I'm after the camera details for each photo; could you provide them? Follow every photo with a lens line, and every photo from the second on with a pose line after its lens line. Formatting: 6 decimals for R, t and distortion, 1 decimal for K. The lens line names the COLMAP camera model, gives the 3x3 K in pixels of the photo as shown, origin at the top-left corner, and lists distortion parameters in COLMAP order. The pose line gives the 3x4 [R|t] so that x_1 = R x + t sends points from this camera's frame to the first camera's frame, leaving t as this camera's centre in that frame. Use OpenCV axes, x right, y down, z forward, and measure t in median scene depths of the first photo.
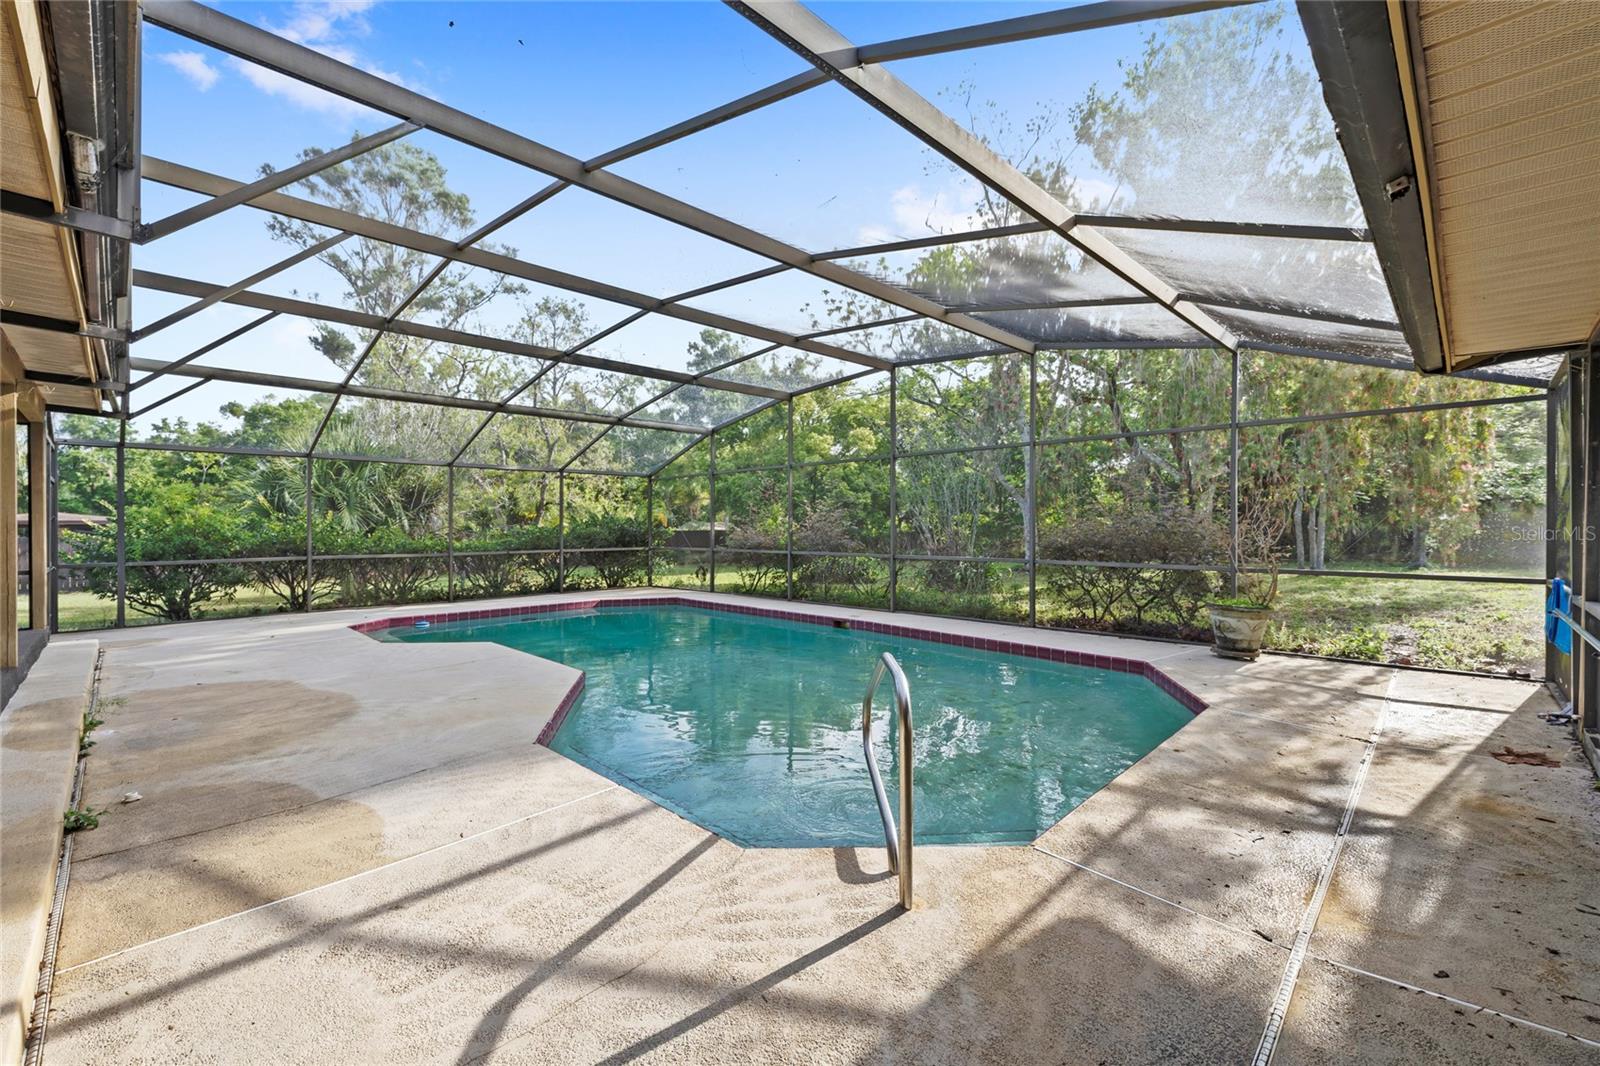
lens RADIAL K [[670.8, 0, 801.7], [0, 670.8, 525.6], [0, 0, 1]] dist [-0.000289, 0.000117]
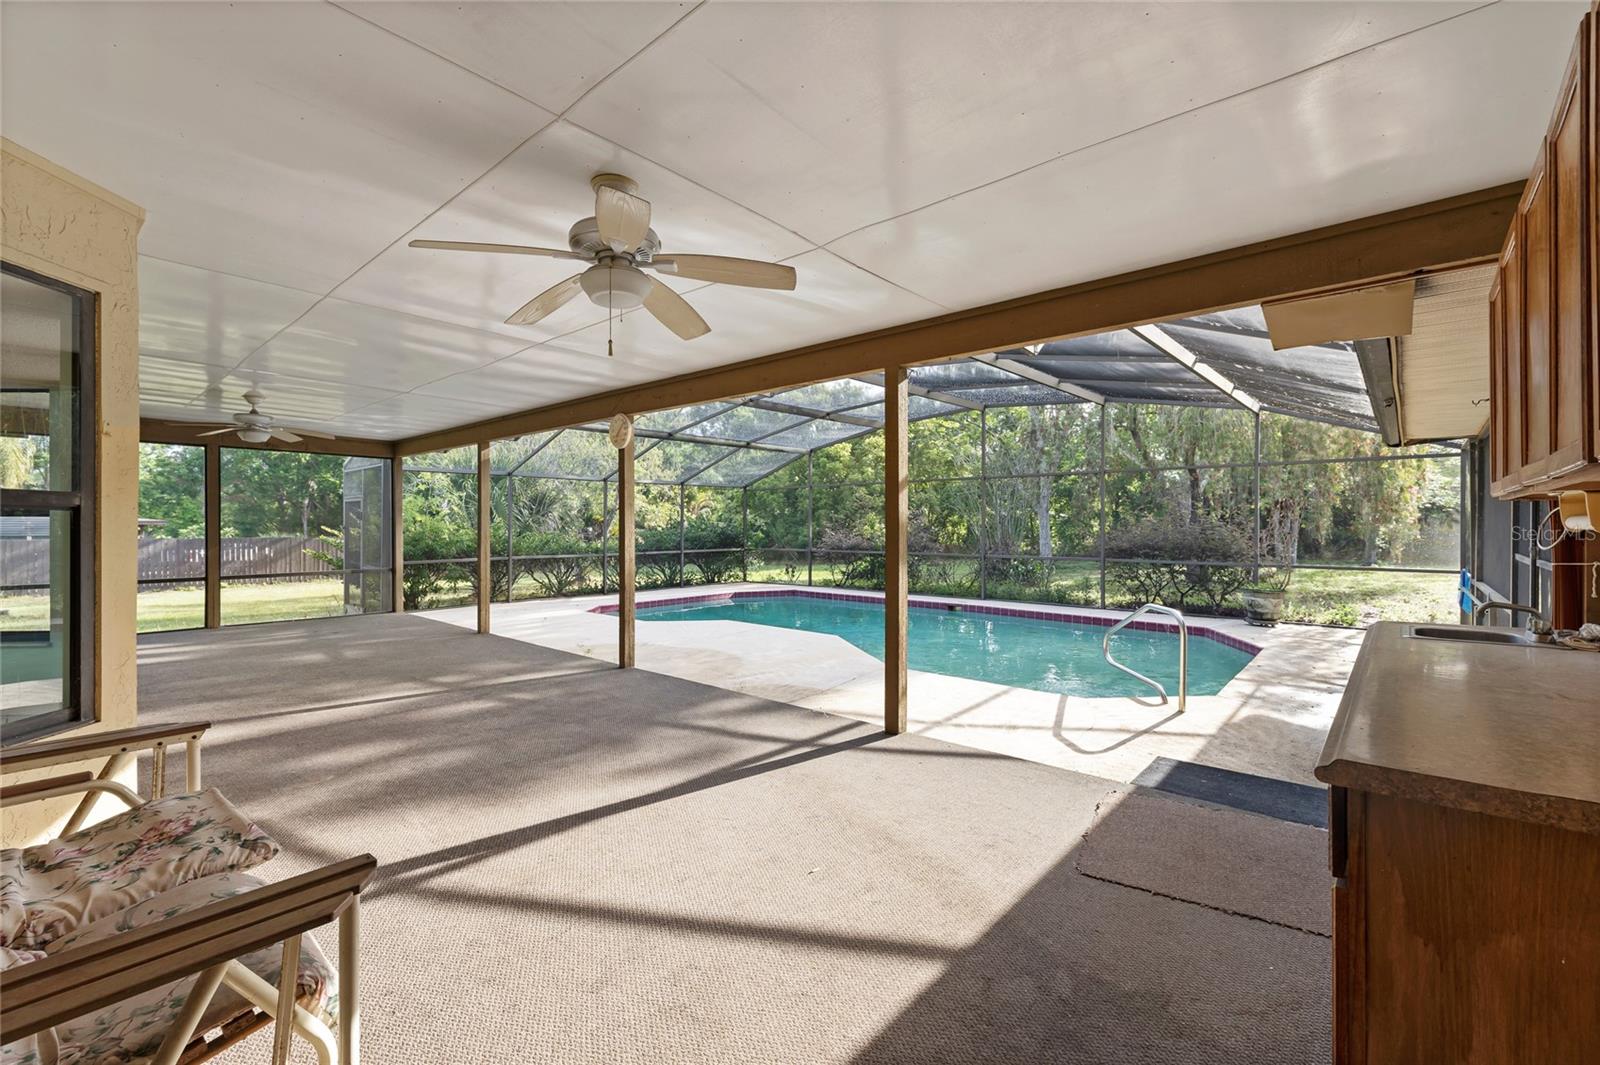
lens RADIAL K [[688.6, 0, 791.5], [0, 688.6, 523.1], [0, 0, 1]] dist [0.002387, 0.000476]
pose [[0.998594, 0.001407, 0.052982, -0.451983], [-0.001422, 0.999999, 0.000242, -0.025831], [-0.052982, -0.000317, 0.998595, -0.443524]]
